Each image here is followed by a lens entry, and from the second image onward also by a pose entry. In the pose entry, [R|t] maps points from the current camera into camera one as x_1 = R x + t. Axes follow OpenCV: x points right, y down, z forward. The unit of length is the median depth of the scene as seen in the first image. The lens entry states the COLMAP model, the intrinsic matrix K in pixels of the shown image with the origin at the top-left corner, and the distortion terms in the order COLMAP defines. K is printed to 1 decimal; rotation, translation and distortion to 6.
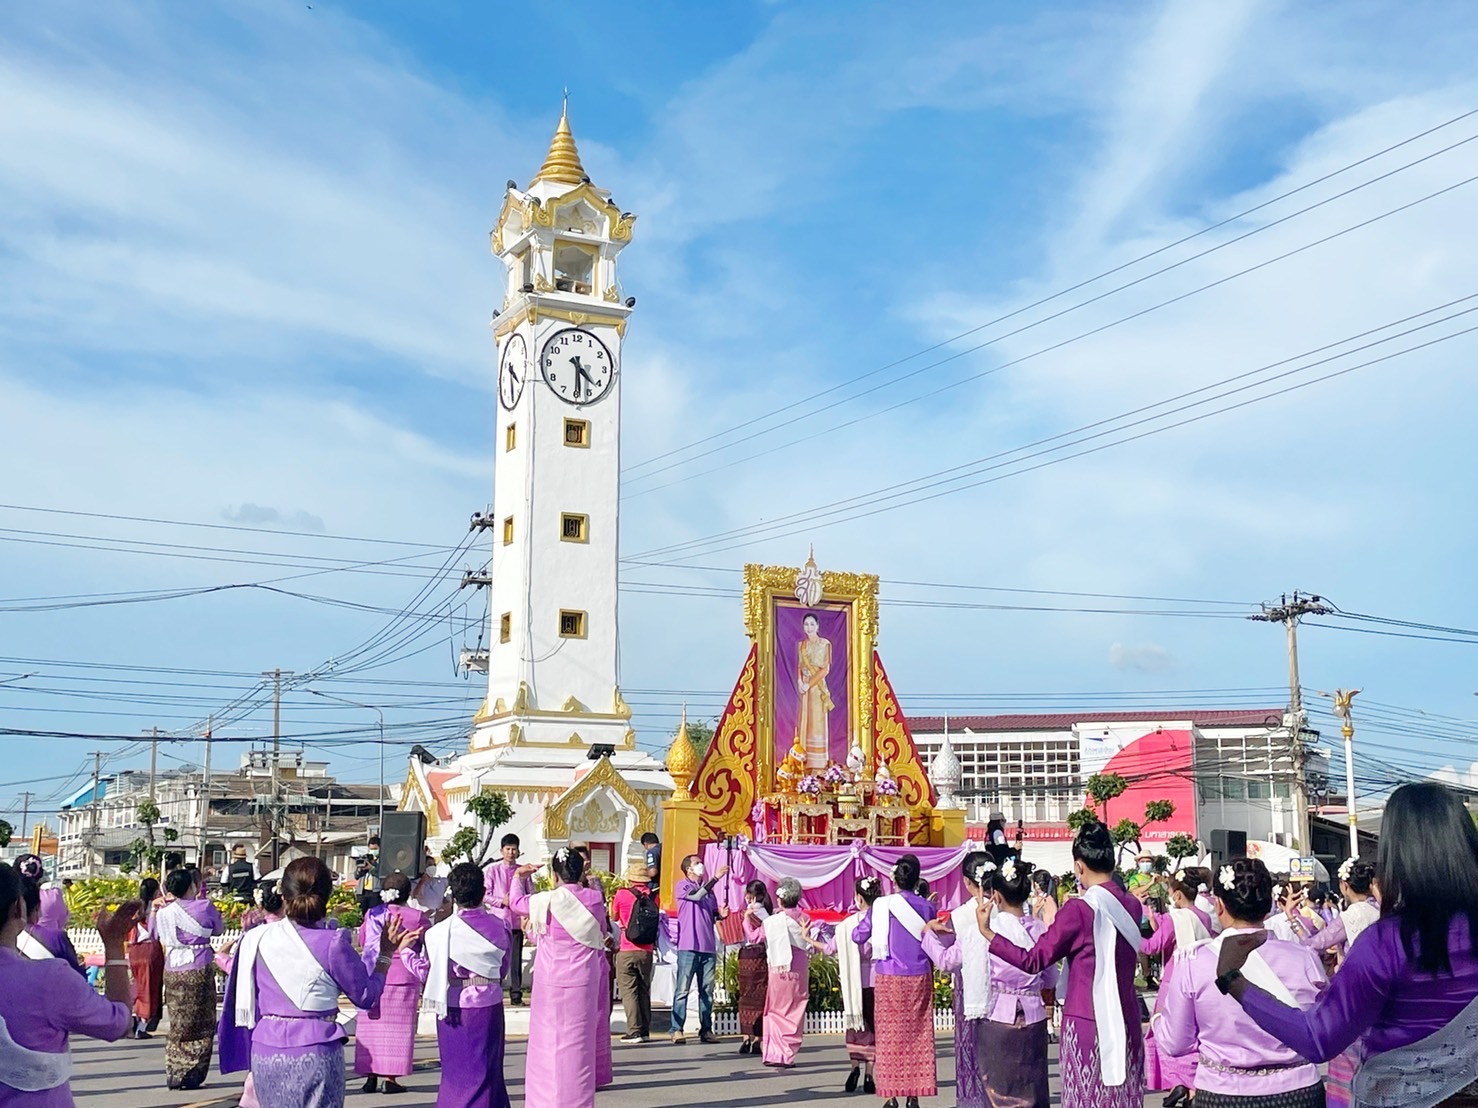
lens RADIAL K [[1774.6, 0, 739.0], [0, 1774.6, 554.0], [0, 0, 1]] dist [0.089037, 0.000628]
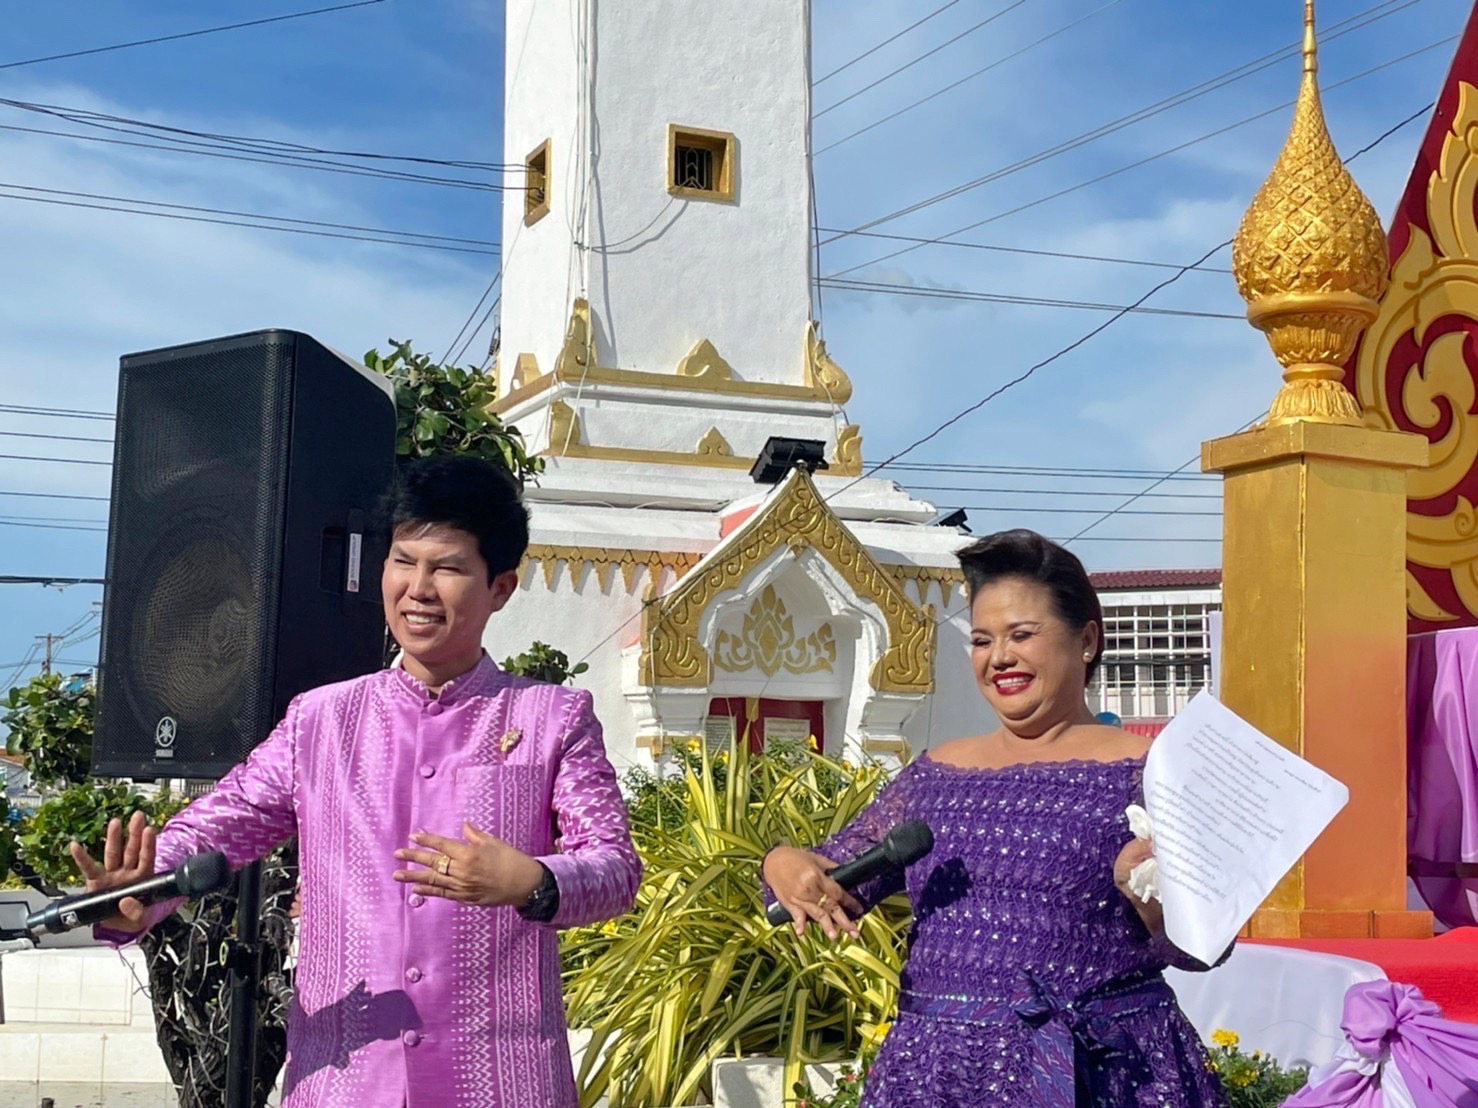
lens RADIAL K [[2191.1, 0, 739.0], [0, 2191.1, 554.0], [0, 0, 1]] dist [-0.005542, -0.007294]
pose [[0.998590, -0.006150, -0.052734, -0.080362], [0.009918, 0.997393, 0.071477, 0.123087], [0.052157, -0.071899, 0.996047, 0.674794]]
